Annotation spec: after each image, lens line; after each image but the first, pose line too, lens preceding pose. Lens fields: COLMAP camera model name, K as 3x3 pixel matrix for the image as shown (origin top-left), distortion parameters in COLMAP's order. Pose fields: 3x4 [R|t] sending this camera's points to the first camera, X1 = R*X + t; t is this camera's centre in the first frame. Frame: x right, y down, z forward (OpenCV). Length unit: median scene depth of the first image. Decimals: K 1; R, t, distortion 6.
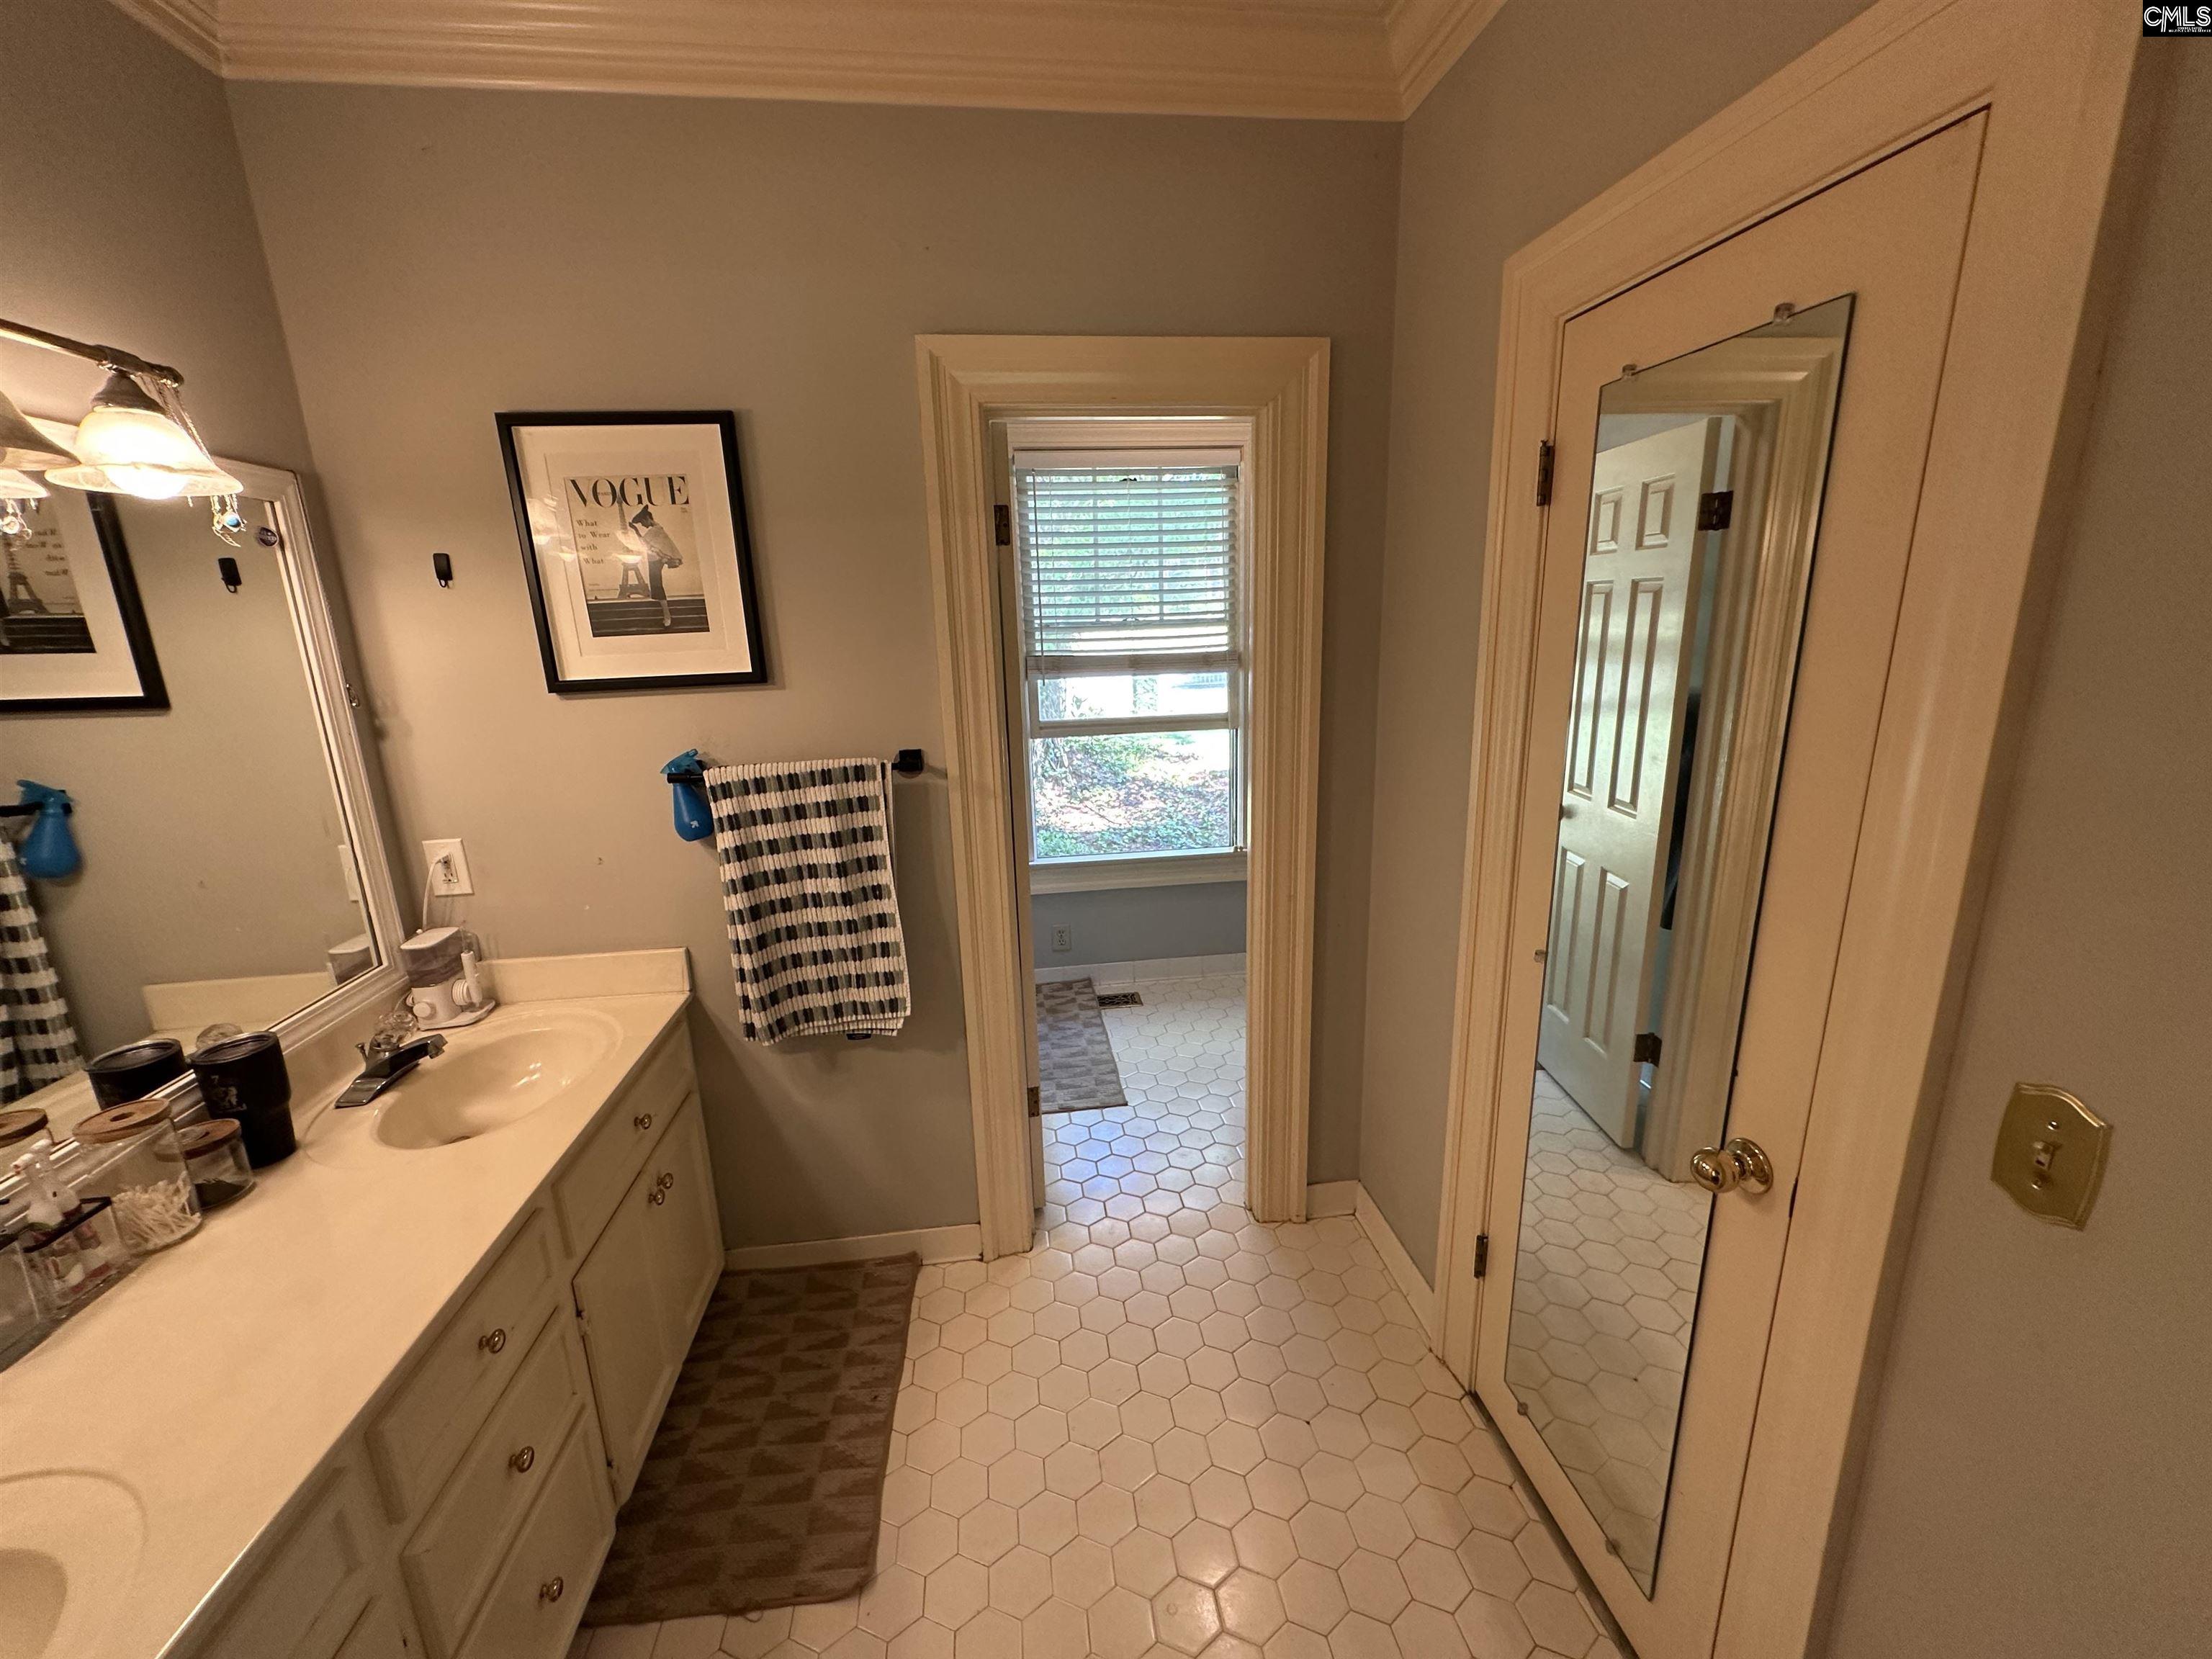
lens RADIAL K [[889.3, 0, 1103.4], [0, 889.3, 828.1], [0, 0, 1]] dist [-0.002404, 0.000174]
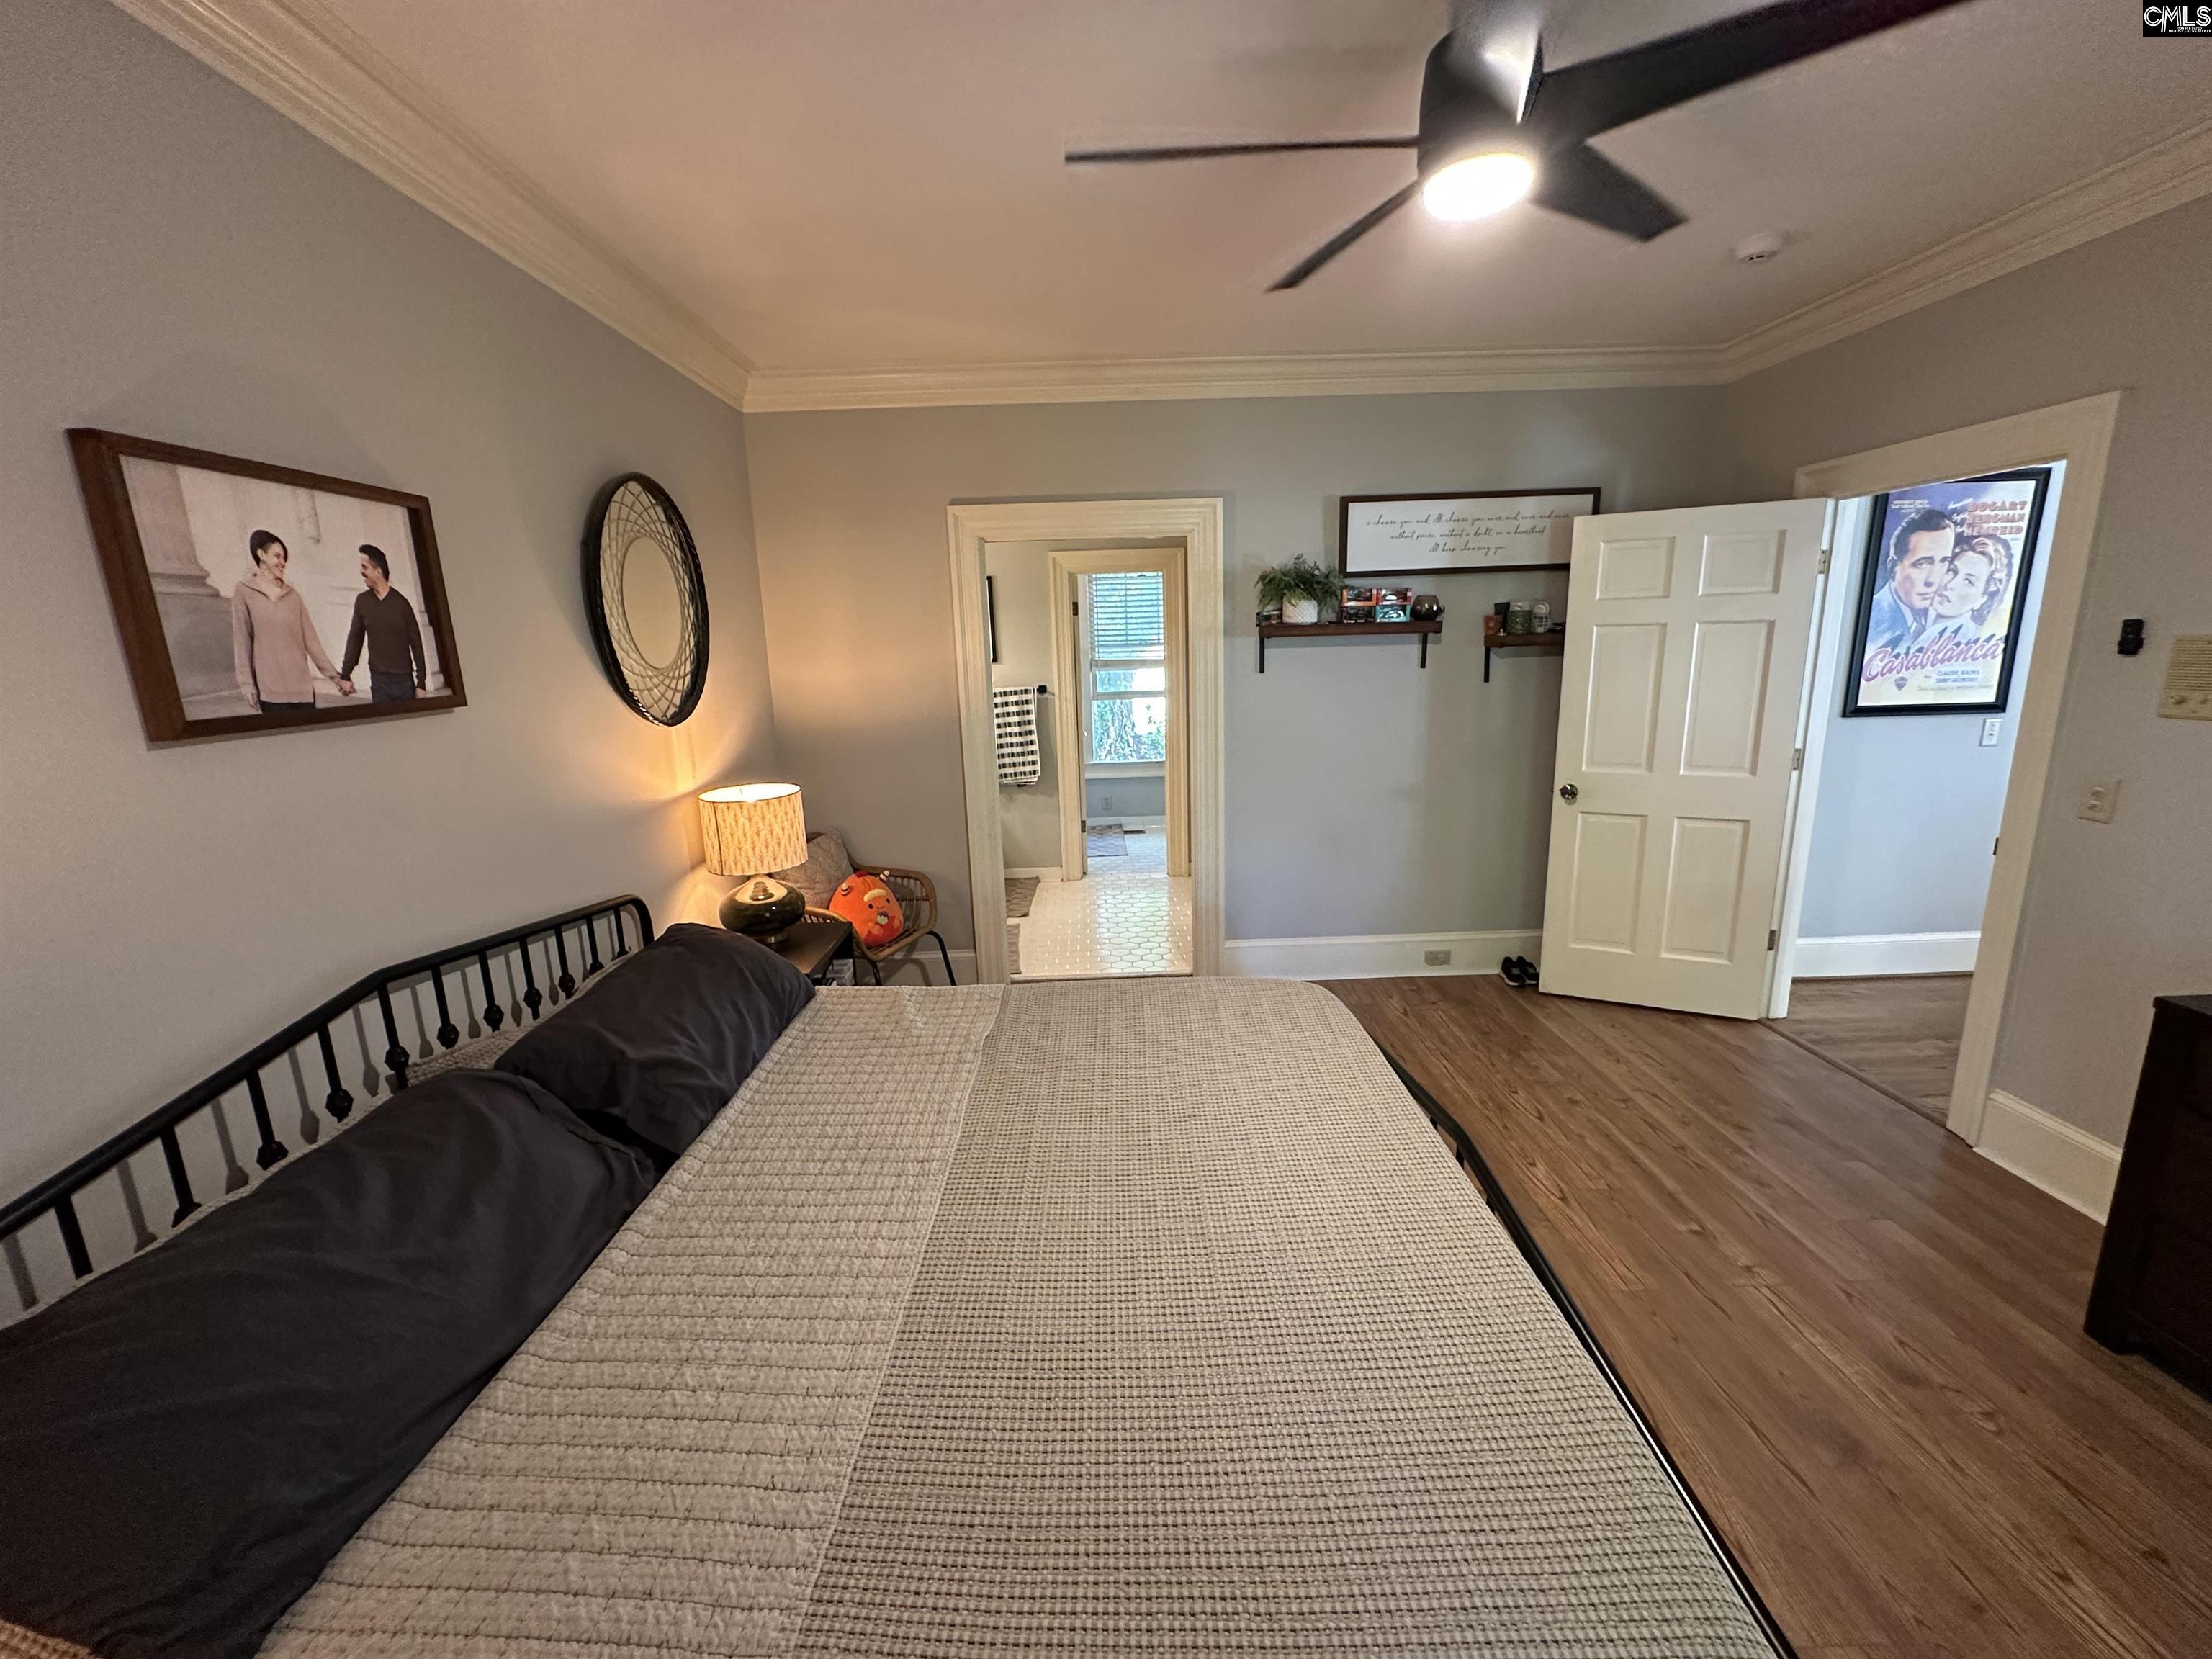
lens RADIAL K [[889.3, 0, 1107.3], [0, 889.3, 827.3], [0, 0, 1]] dist [-0.002404, 0.000174]
pose [[0.994847, 0.020032, -0.099390, 0.298565], [-0.022718, 0.999405, -0.025967, 0.453709], [0.098811, 0.028091, 0.994710, -1.894222]]
